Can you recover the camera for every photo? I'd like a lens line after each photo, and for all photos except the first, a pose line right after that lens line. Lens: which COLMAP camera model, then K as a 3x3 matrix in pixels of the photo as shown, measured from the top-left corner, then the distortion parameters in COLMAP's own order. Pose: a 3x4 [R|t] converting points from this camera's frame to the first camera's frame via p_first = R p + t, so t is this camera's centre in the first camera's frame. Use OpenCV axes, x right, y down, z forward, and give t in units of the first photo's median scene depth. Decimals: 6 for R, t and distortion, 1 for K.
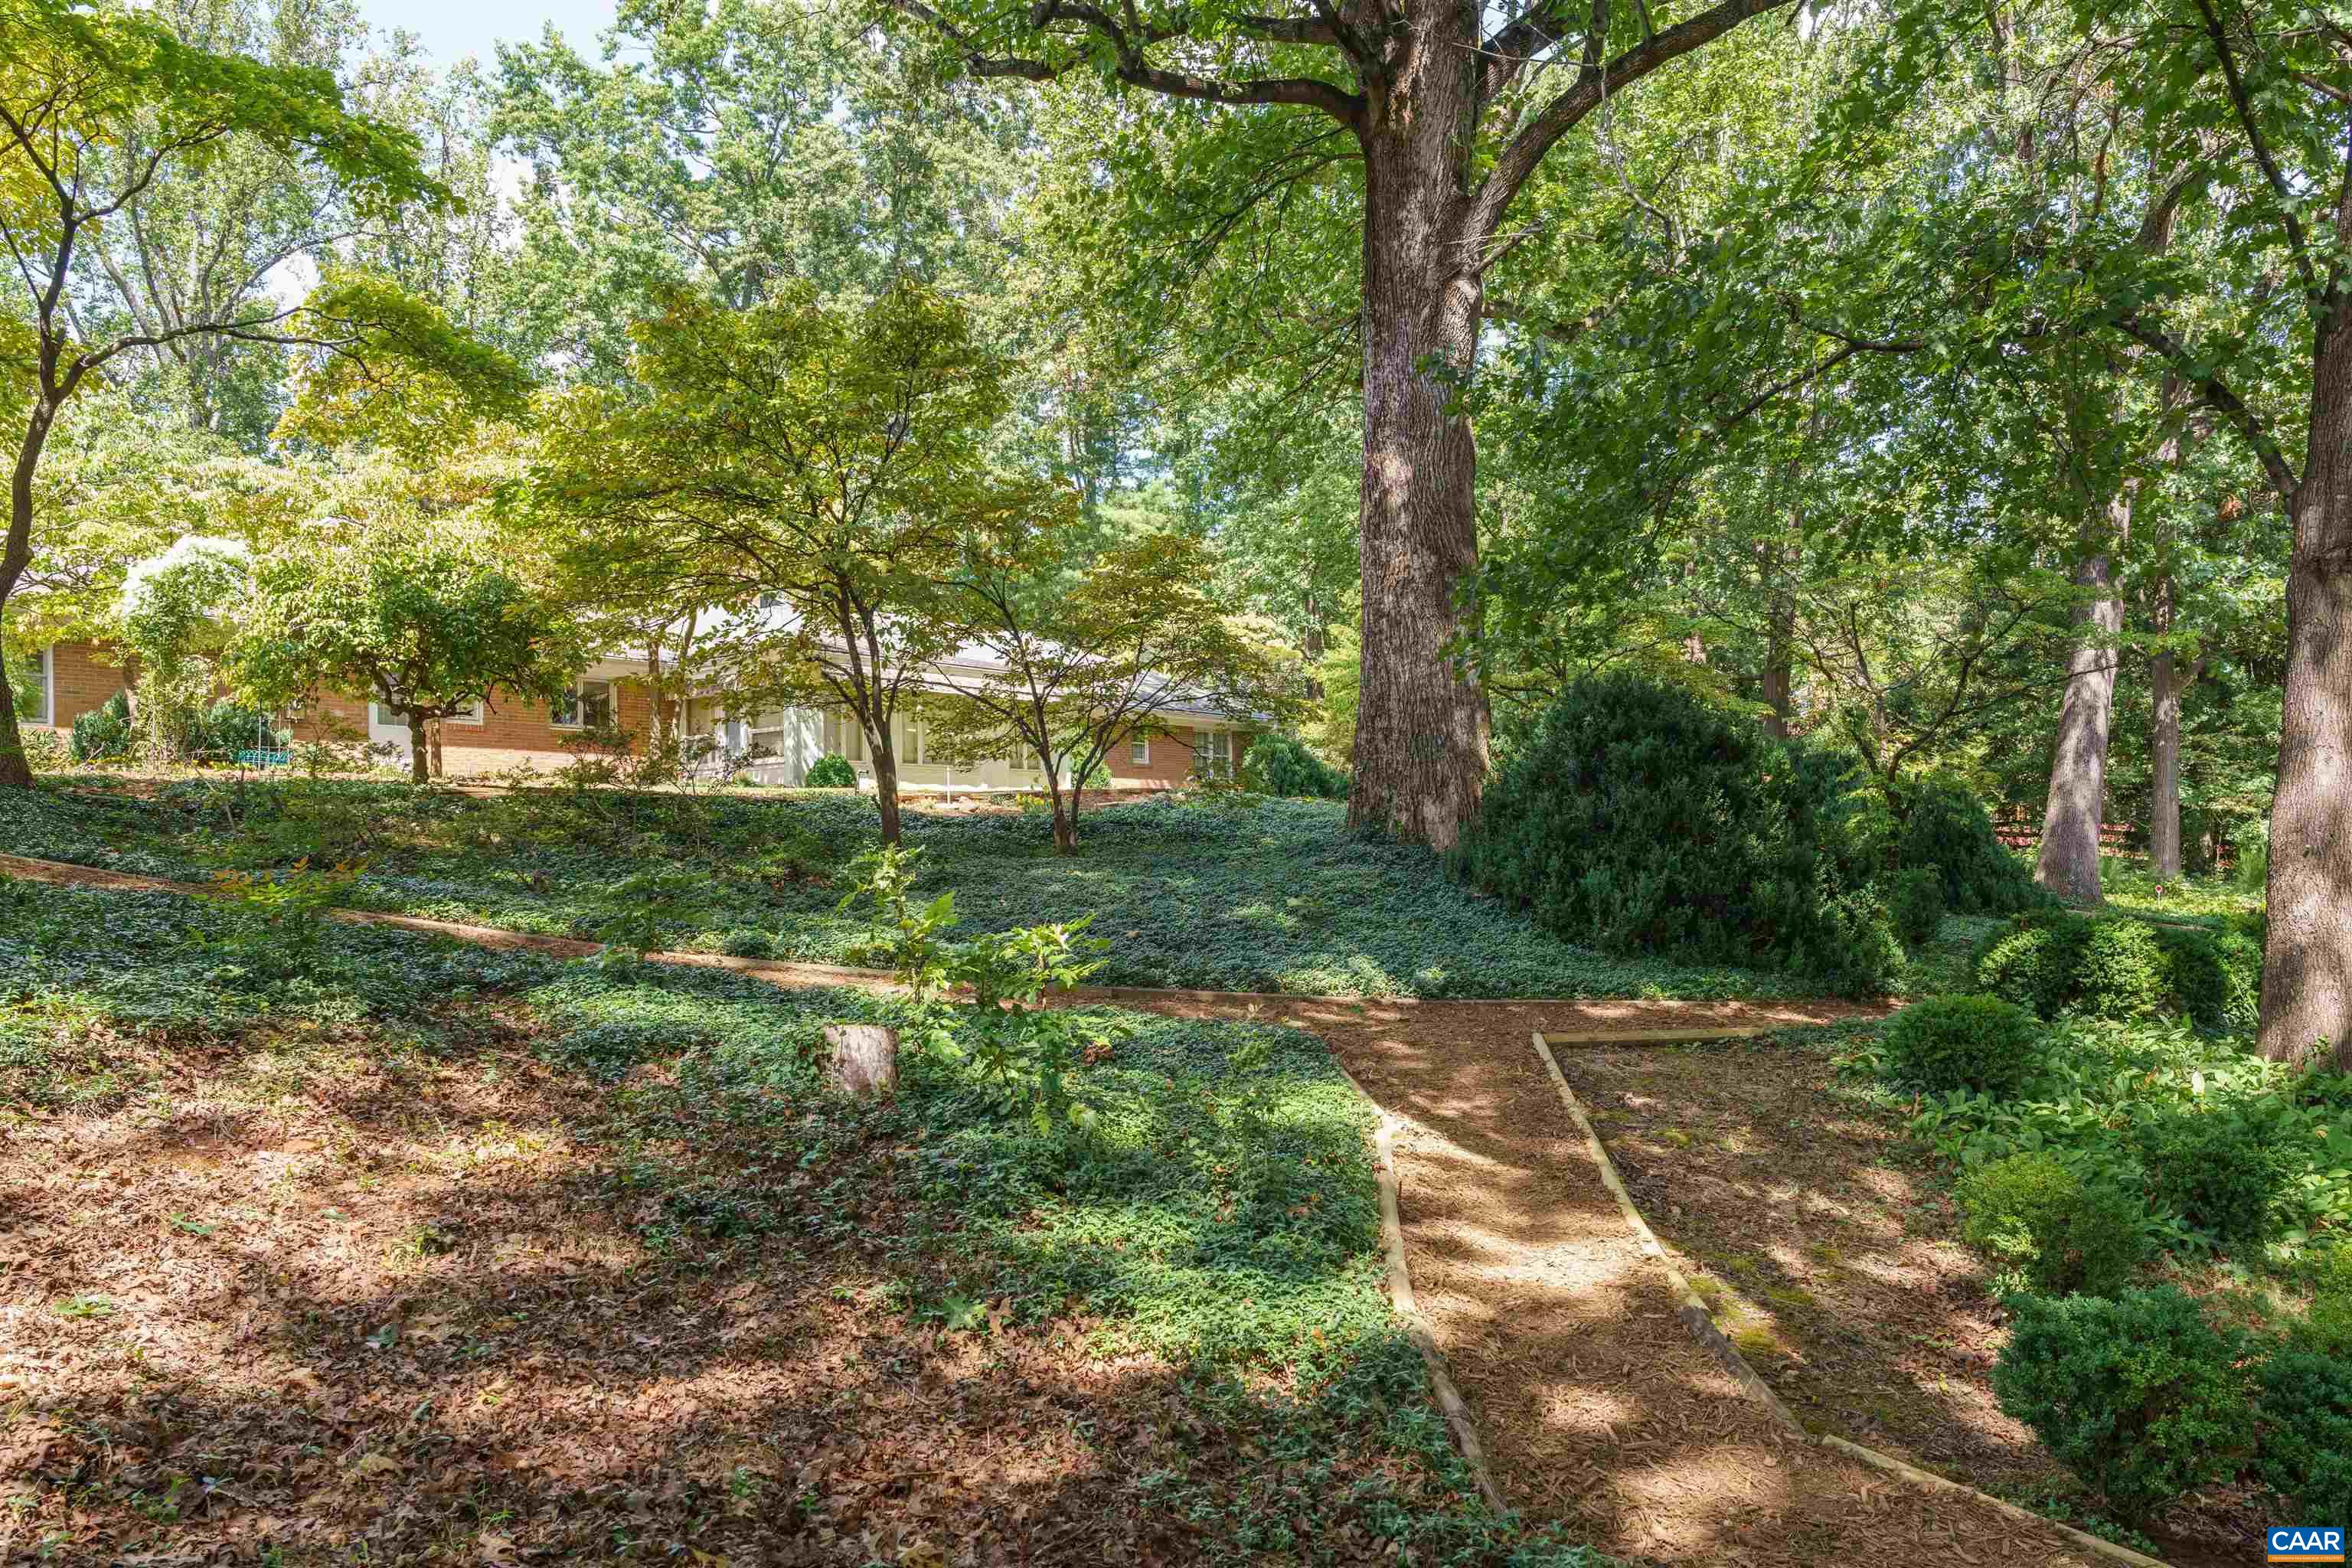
lens RADIAL K [[1504.5, 0, 1176.0], [0, 1504.5, 784.0], [0, 0, 1]] dist [-0.024879, -0.001039]
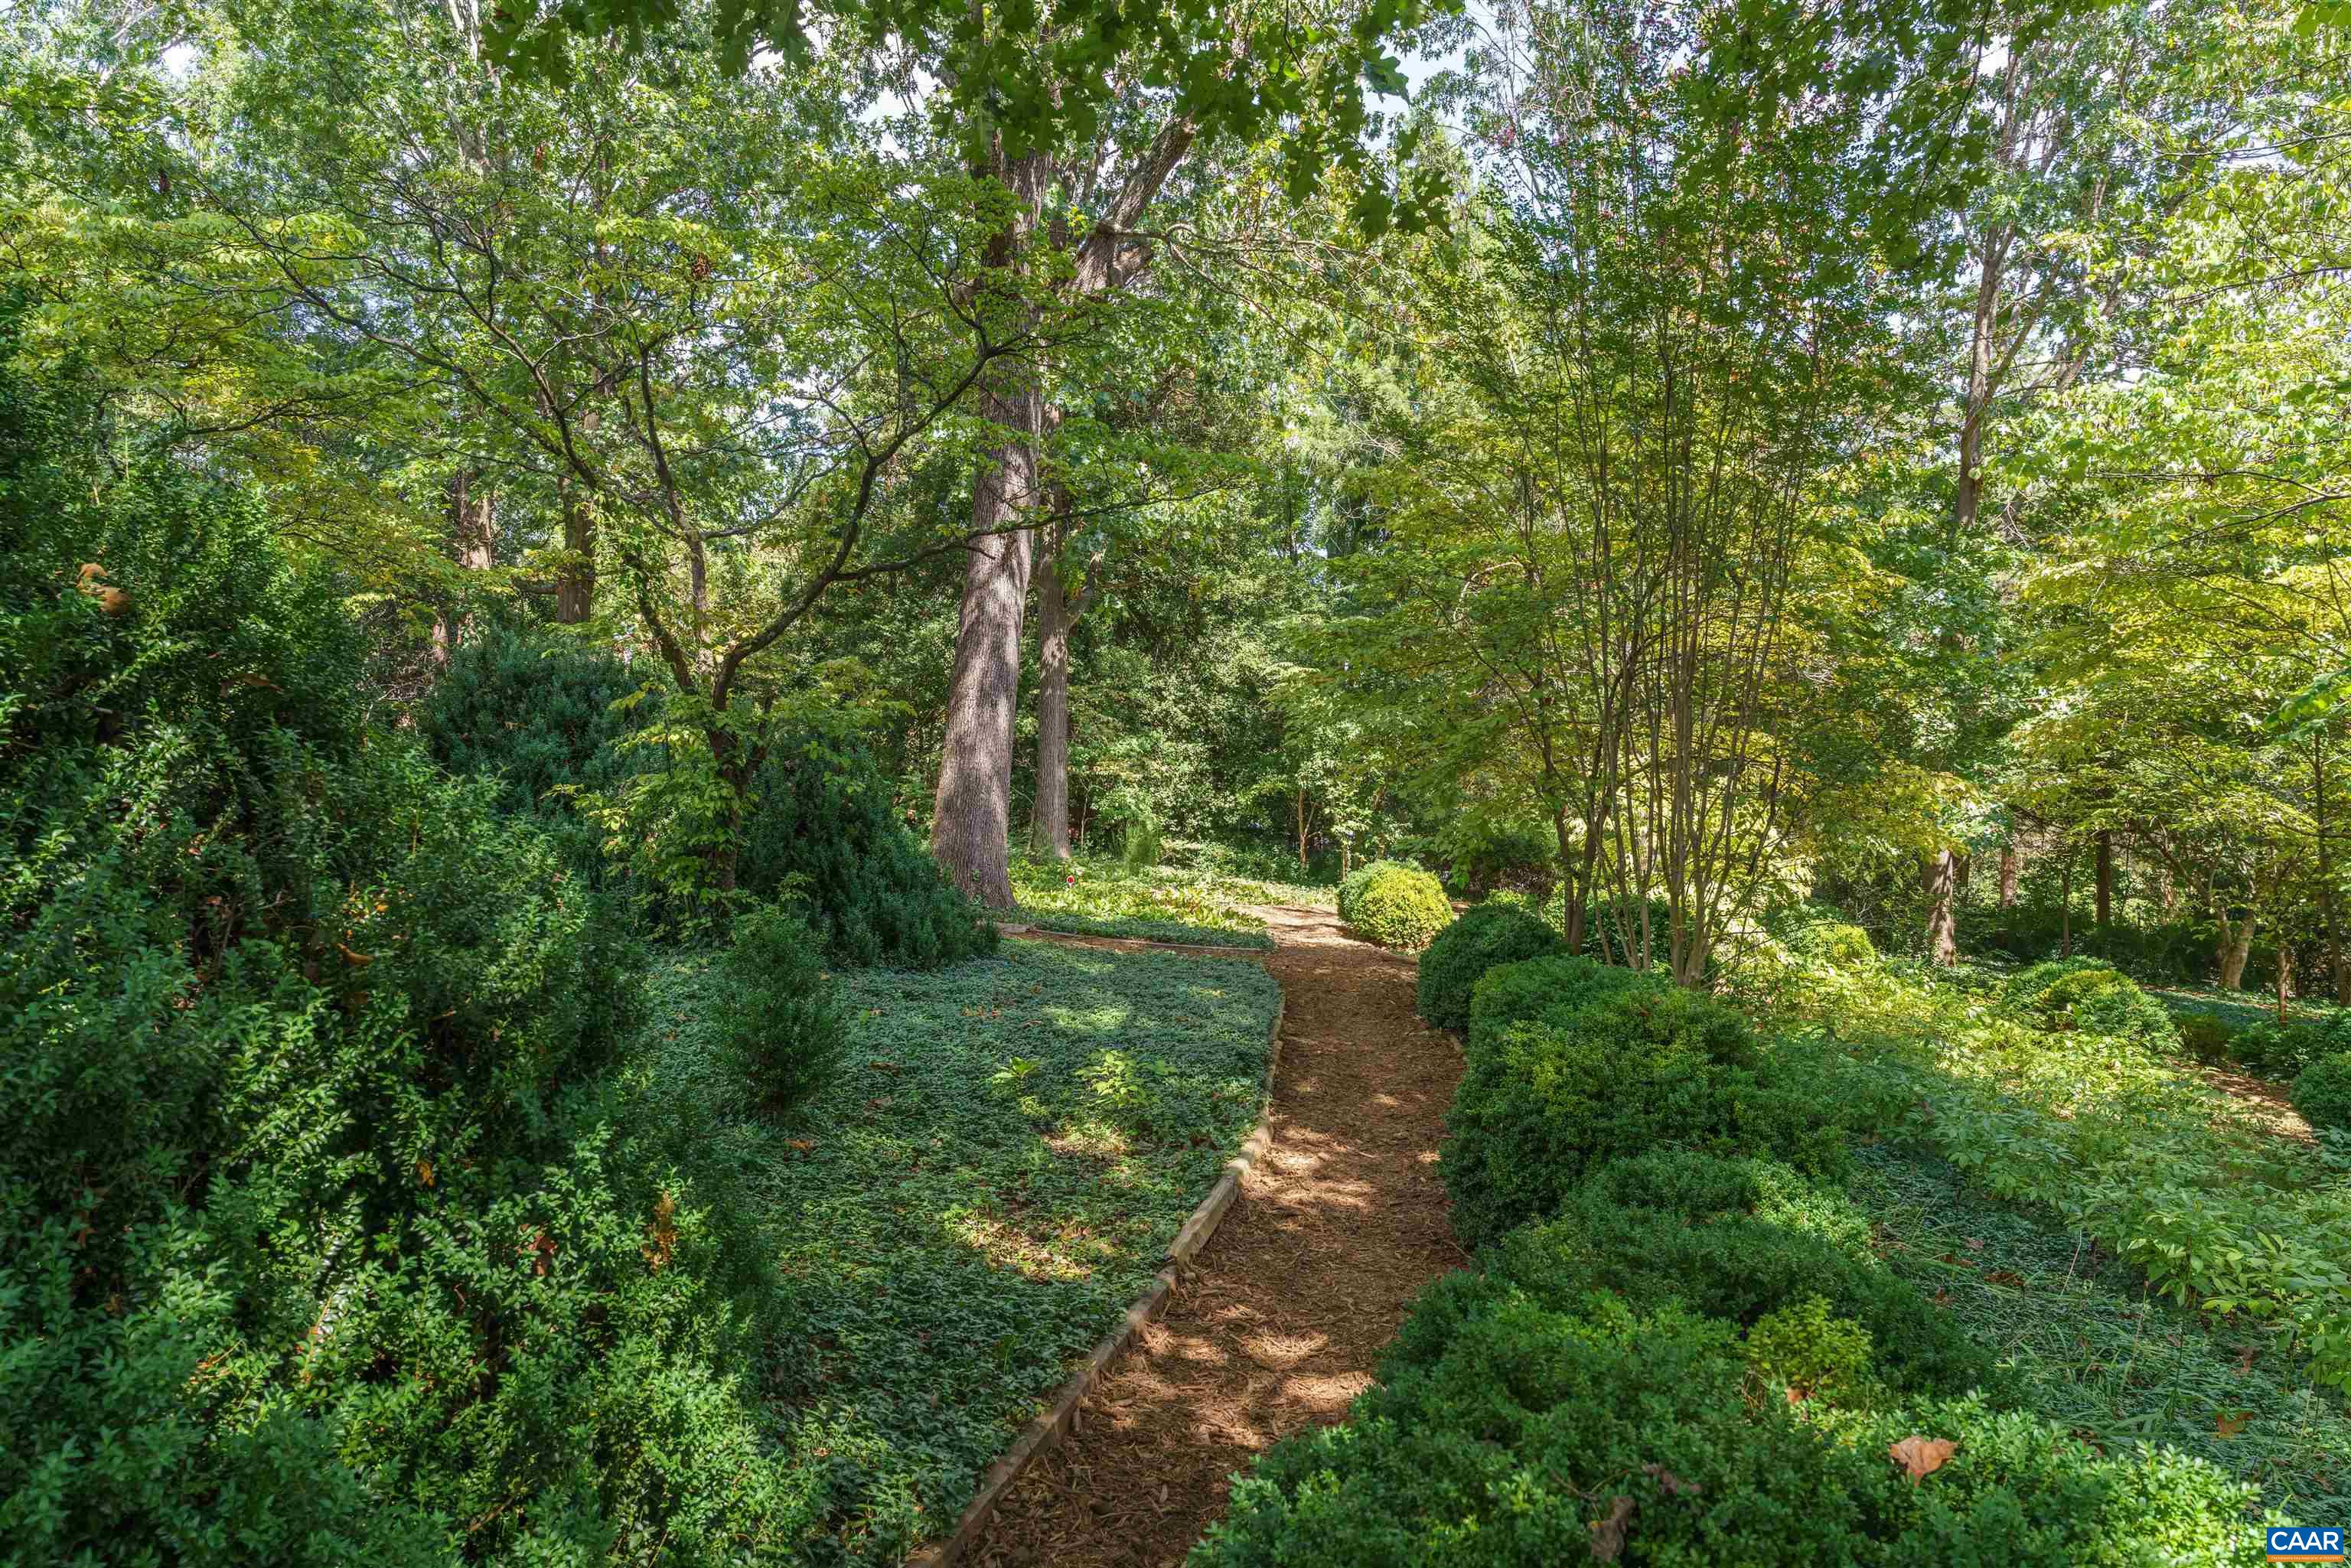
lens RADIAL K [[1503.9, 0, 1175.5], [0, 1503.9, 784.0], [0, 0, 1]] dist [-0.024879, -0.001039]
pose [[0.740046, 0.013701, 0.672417, 0.204146], [-0.035620, 0.999188, 0.018843, 0.005789], [-0.671612, -0.037897, 0.739933, 0.423183]]
